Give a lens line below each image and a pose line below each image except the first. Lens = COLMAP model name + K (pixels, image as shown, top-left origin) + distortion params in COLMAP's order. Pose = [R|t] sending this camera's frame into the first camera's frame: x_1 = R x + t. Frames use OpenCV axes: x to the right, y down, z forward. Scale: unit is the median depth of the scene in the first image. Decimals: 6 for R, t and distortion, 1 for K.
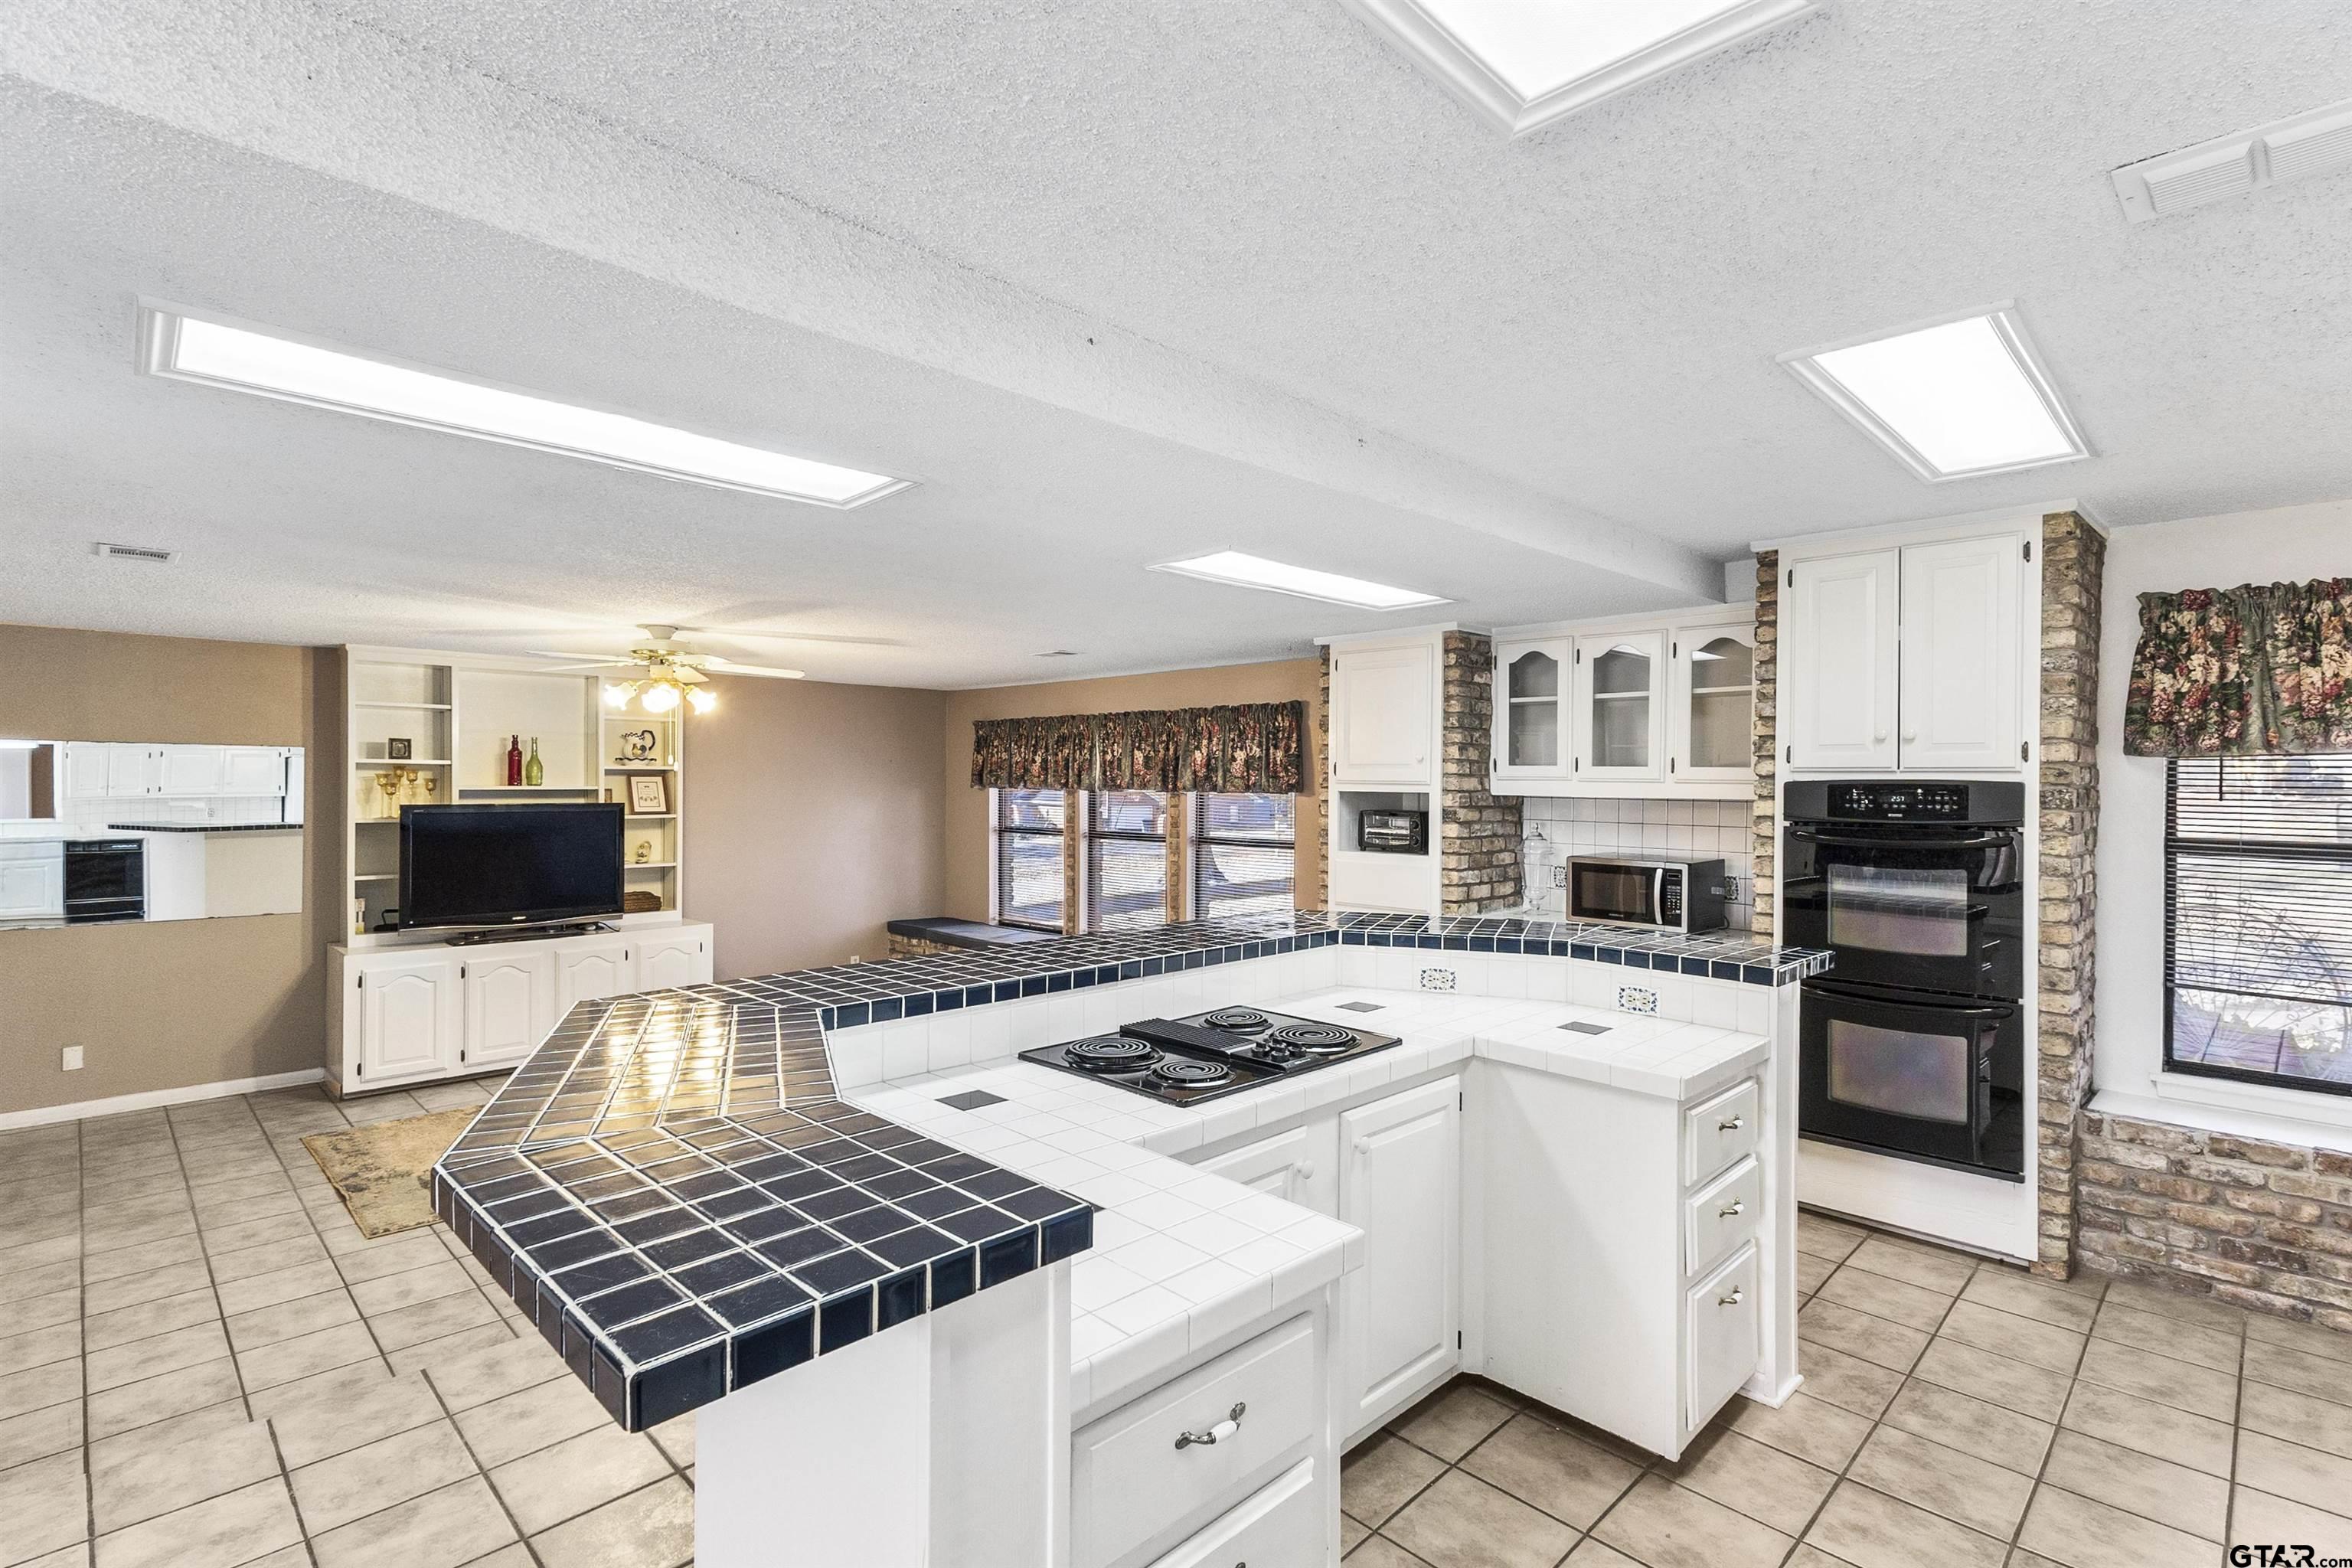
lens RADIAL K [[1098.7, 0, 1176.0], [0, 1098.7, 784.0], [0, 0, 1]] dist [0.020329, -0.005813]
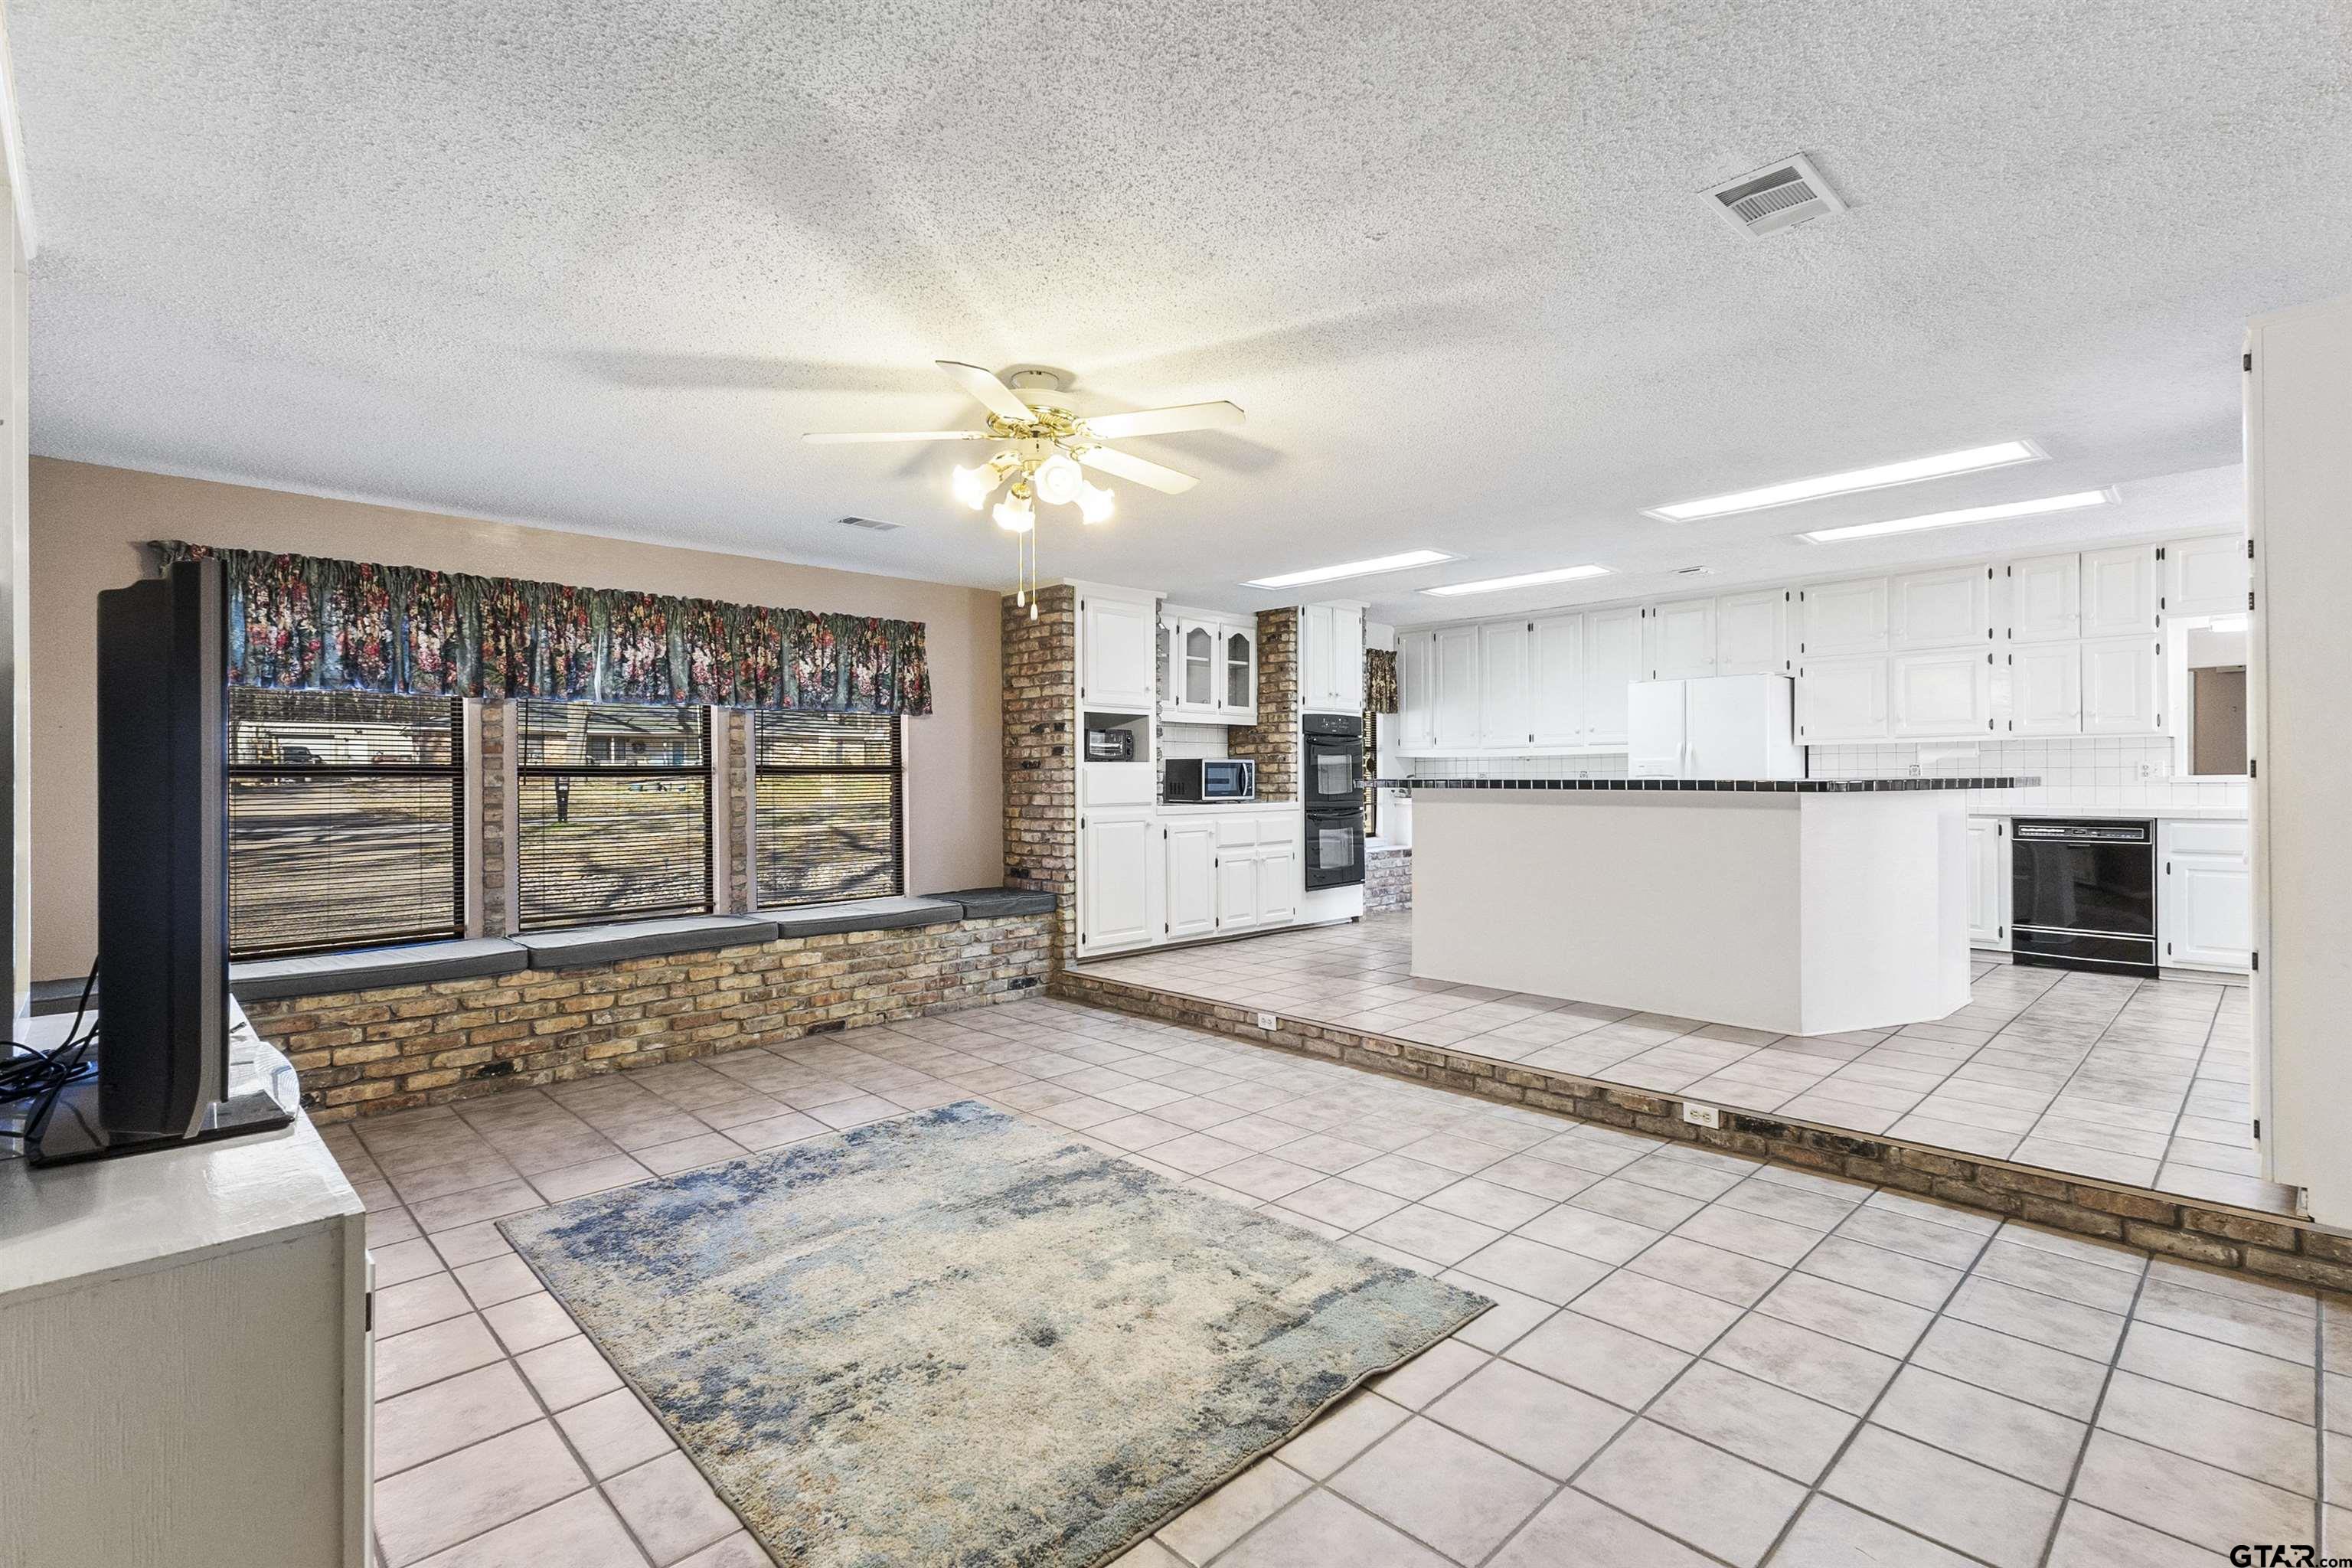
lens RADIAL K [[1096.7, 0, 1170.2], [0, 1096.7, 776.2], [0, 0, 1]] dist [0.019305, -0.000602]
pose [[0.012823, -0.003962, 0.999910, -1.397621], [0.010250, 0.999940, 0.003831, 0.097988], [-0.999865, 0.010200, 0.012863, 1.199348]]
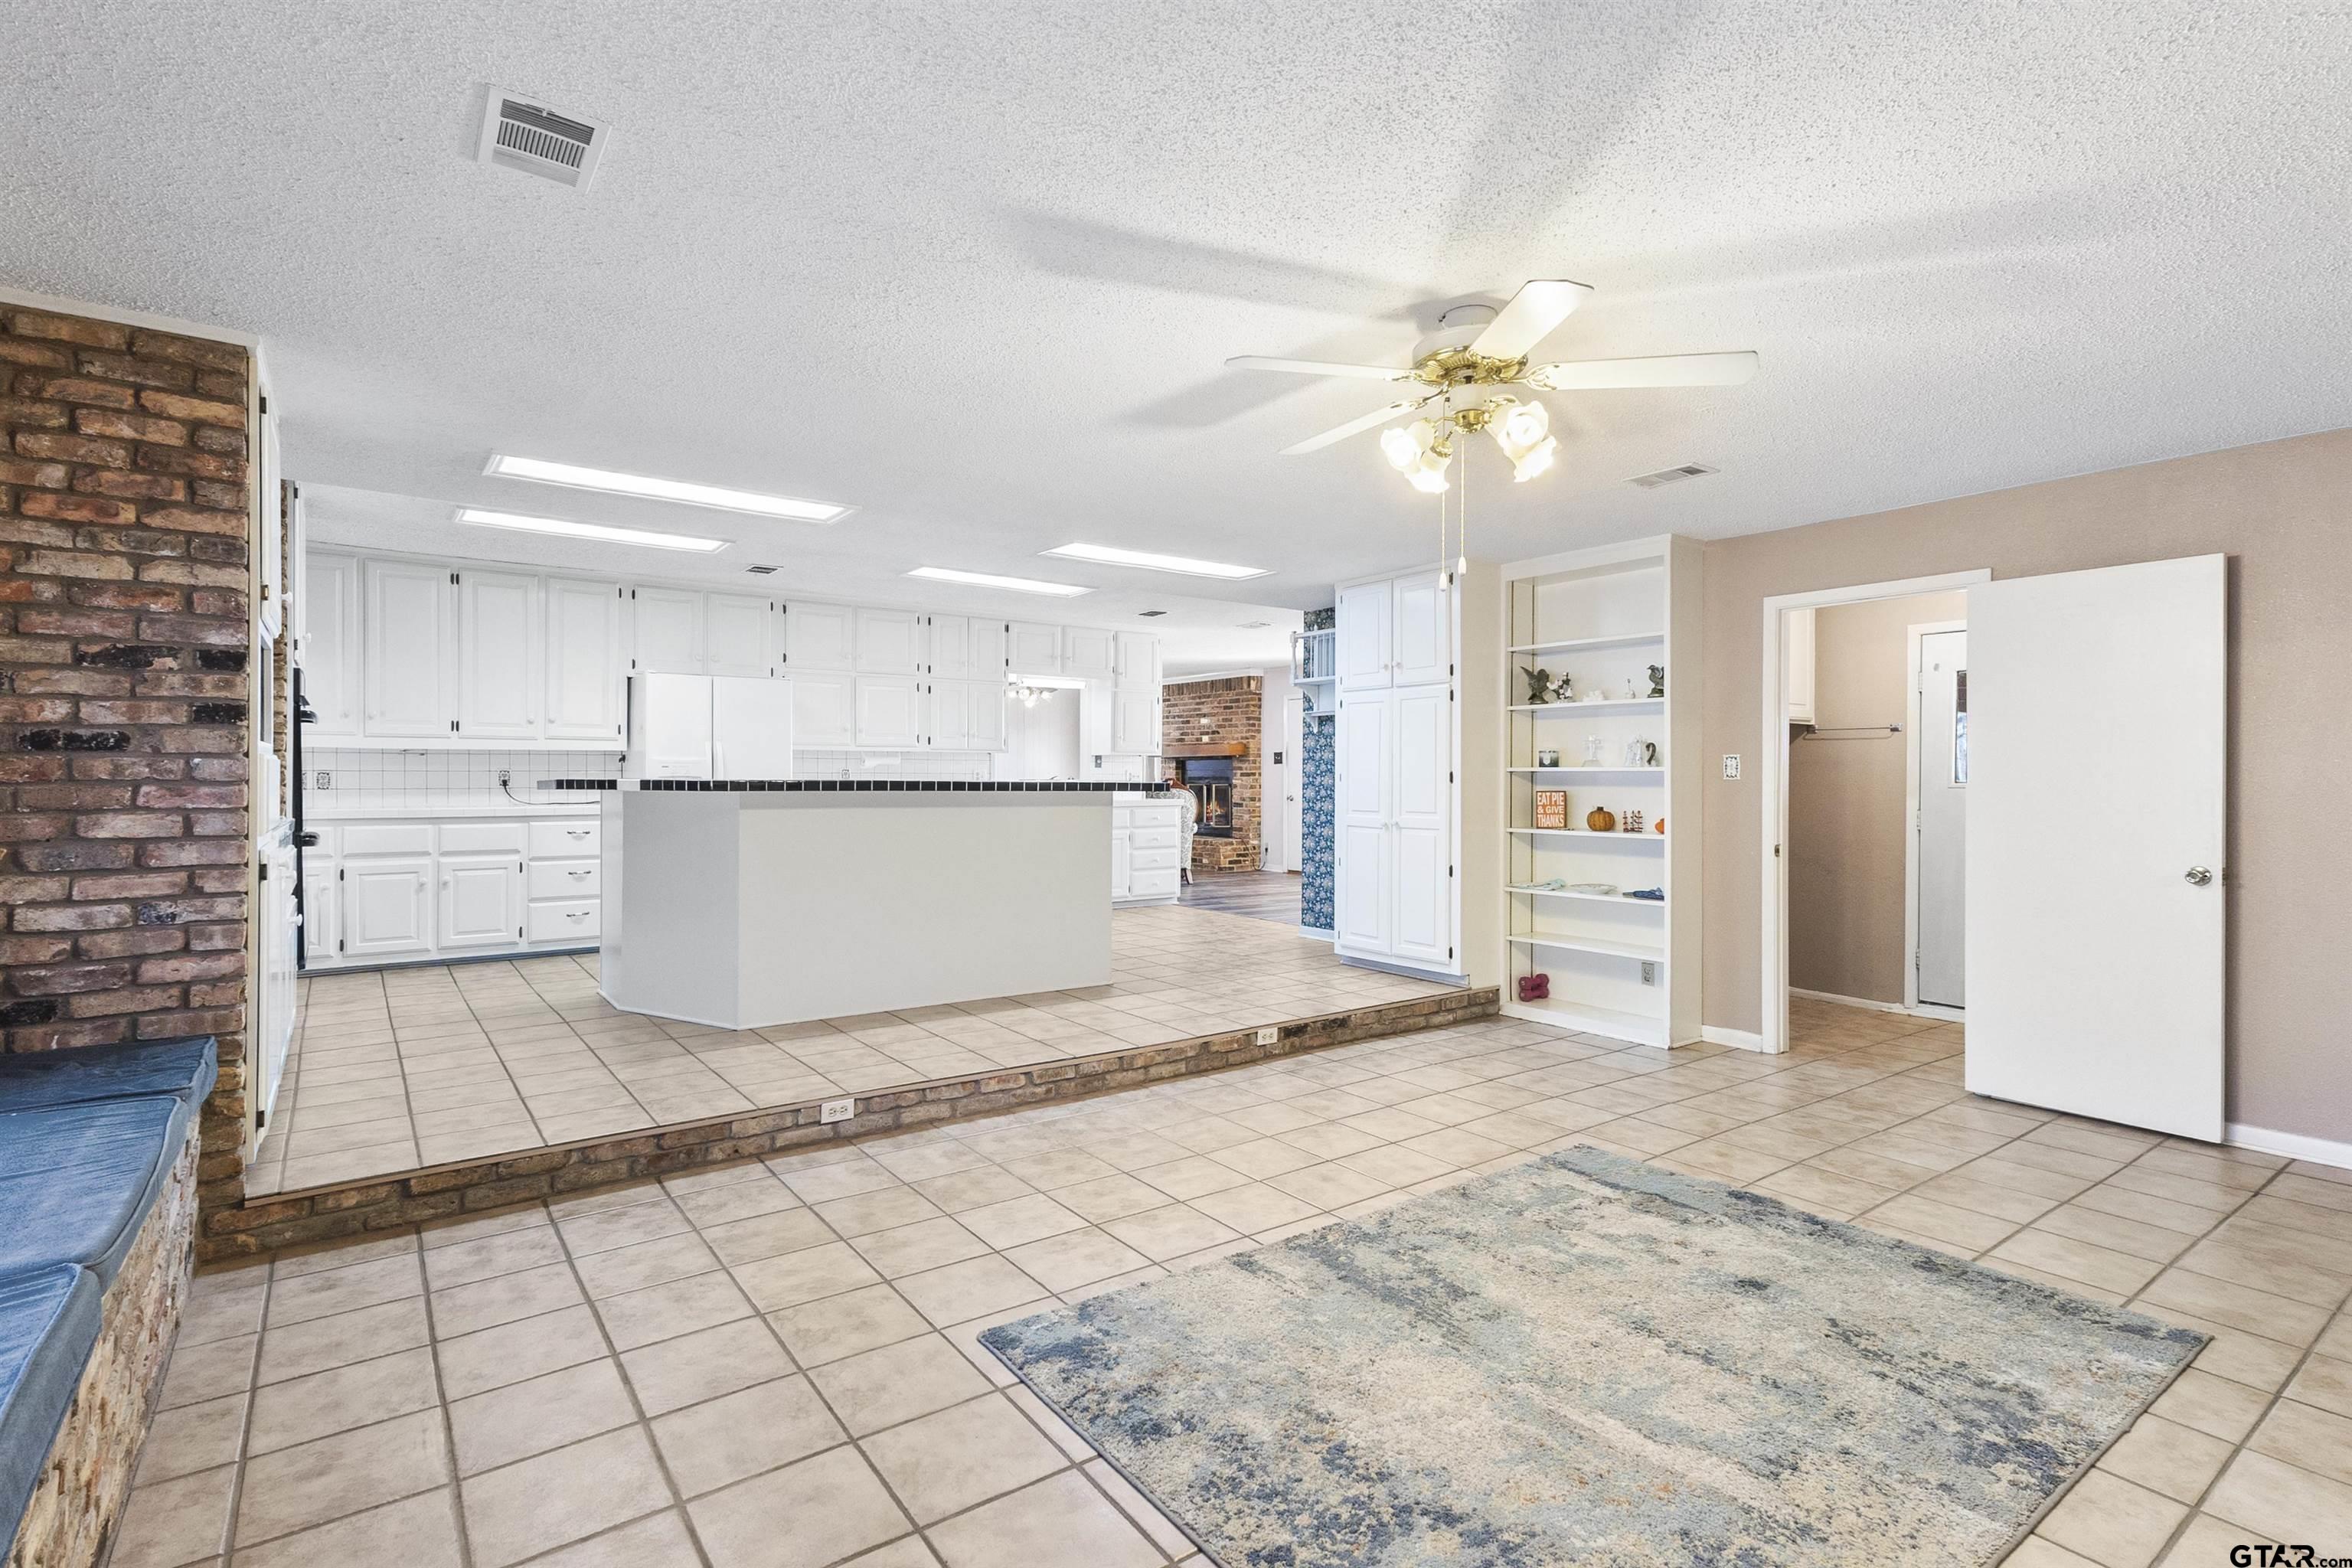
lens RADIAL K [[1113.3, 0, 1182.1], [0, 1113.3, 781.0], [0, 0, 1]] dist [0.016505, -0.000904]
pose [[-0.989918, -0.009131, 0.141346, -0.532224], [-0.008038, 0.999933, 0.008299, 0.098174], [-0.141412, 0.007079, -0.989925, 2.014643]]
